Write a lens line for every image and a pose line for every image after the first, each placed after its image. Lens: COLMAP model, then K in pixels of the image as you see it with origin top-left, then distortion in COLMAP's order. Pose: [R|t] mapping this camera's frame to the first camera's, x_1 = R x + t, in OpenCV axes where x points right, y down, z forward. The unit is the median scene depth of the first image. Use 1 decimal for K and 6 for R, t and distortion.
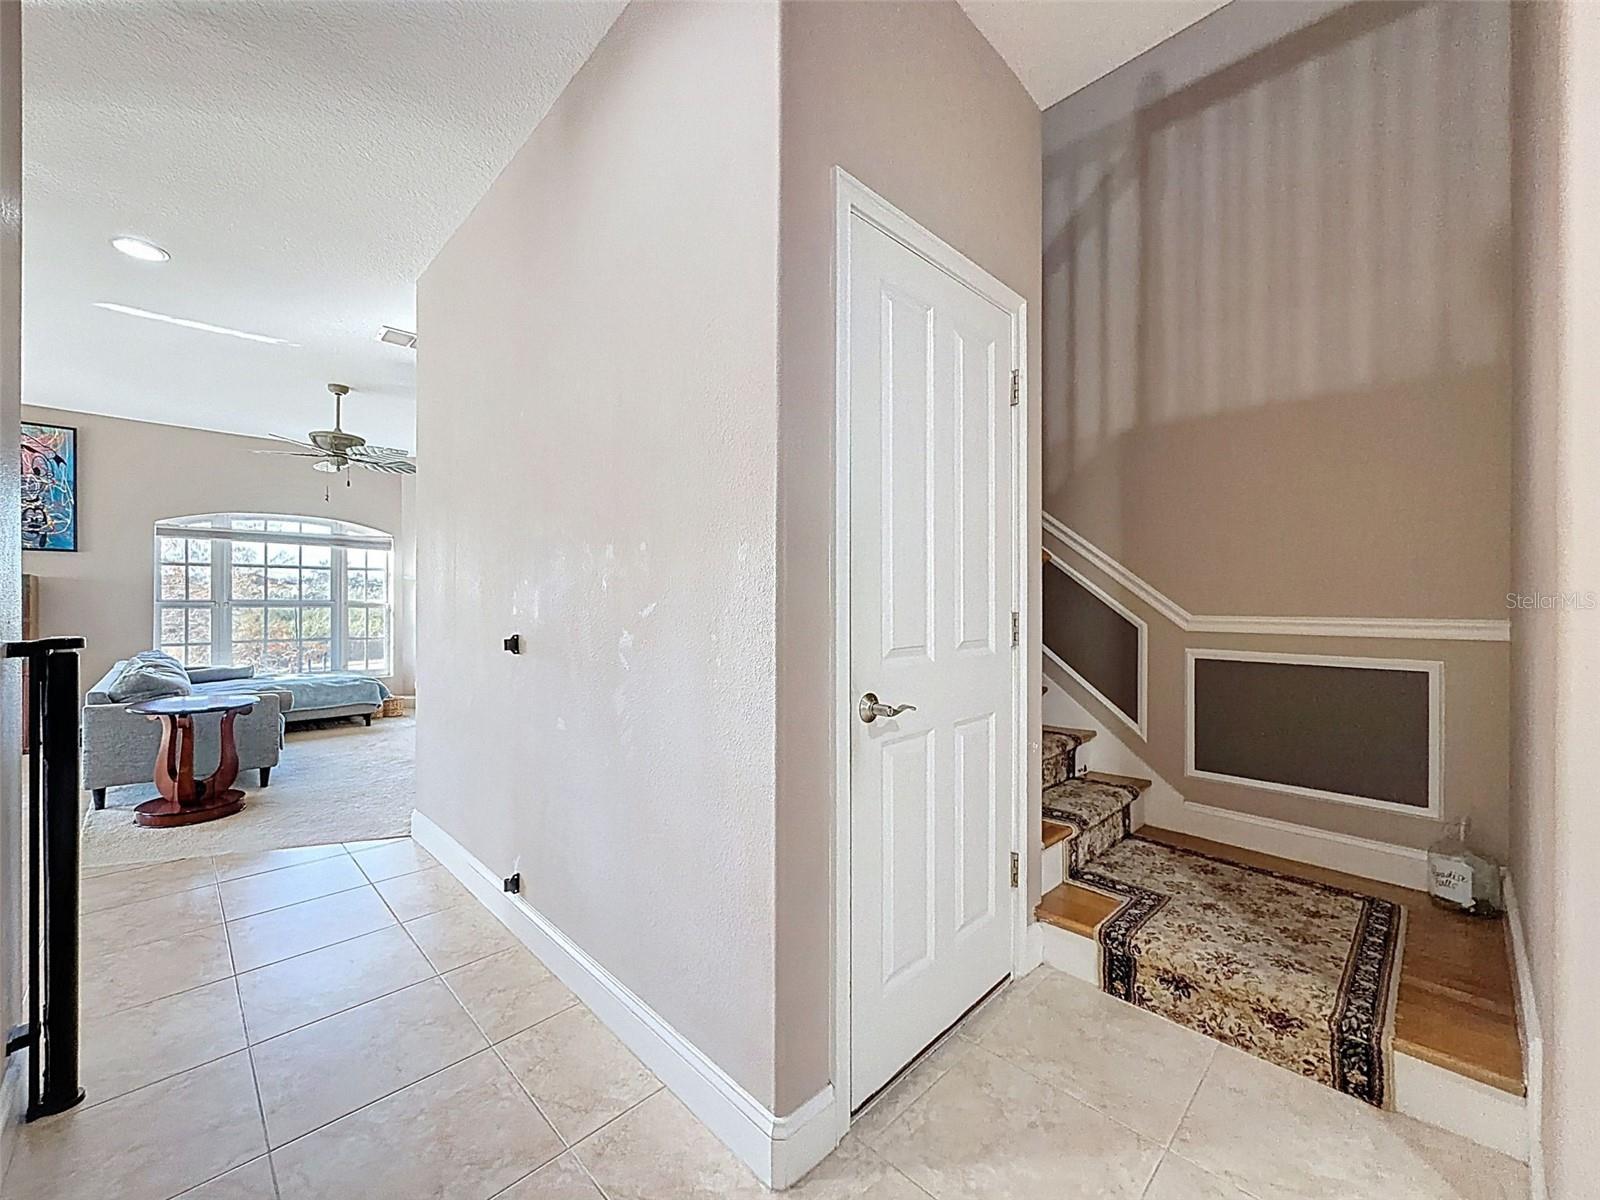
lens RADIAL K [[644.9, 0, 796.9], [0, 644.9, 604.3], [0, 0, 1]] dist [0.001144, 0.000140]
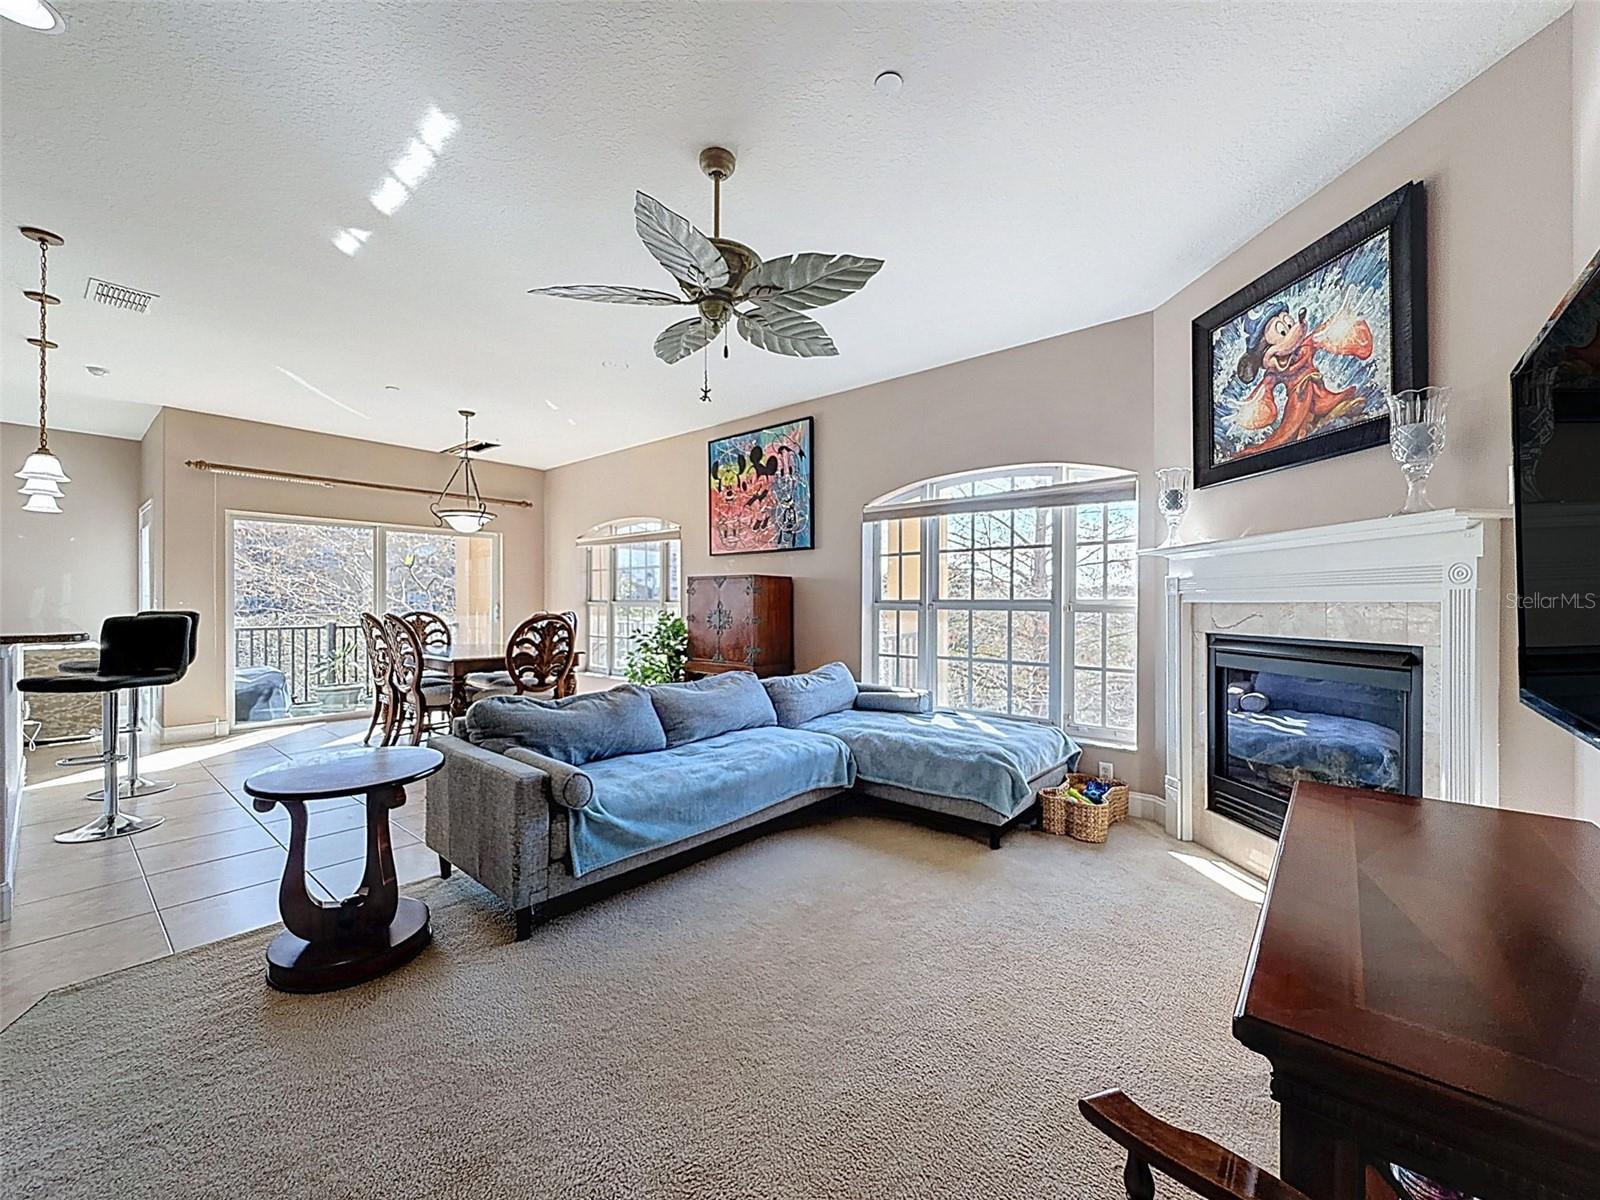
lens RADIAL K [[644.9, 0, 796.0], [0, 644.9, 603.2], [0, 0, 1]] dist [0.001144, 0.000140]
pose [[0.086621, -0.001573, -0.996240, -0.190918], [-0.001201, 0.999998, -0.001684, -0.001499], [0.996241, 0.001342, 0.086619, 0.897157]]
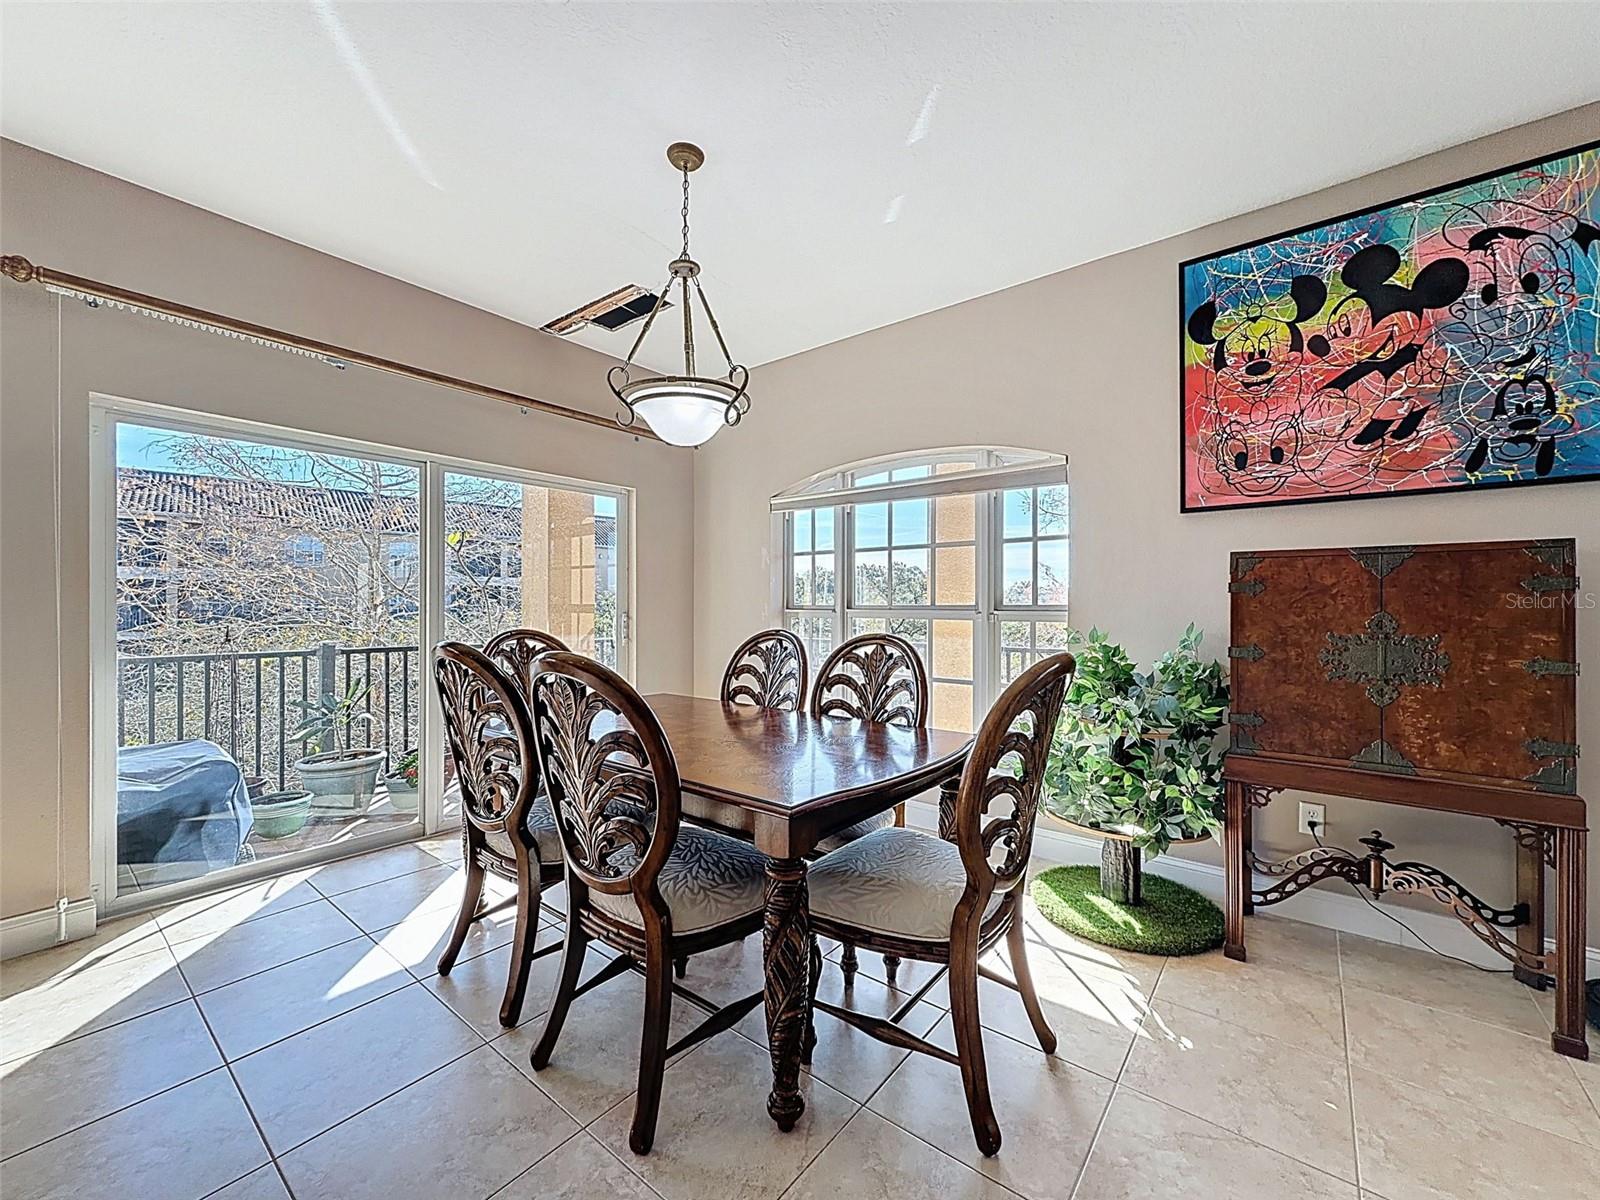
lens RADIAL K [[644.9, 0, 799.2], [0, 644.9, 601.7], [0, 0, 1]] dist [0.001144, 0.000140]
pose [[0.119327, -0.006867, -0.992831, -0.815560], [-0.000214, 0.999976, -0.006942, -0.008840], [0.992855, 0.001040, 0.119323, 0.495963]]
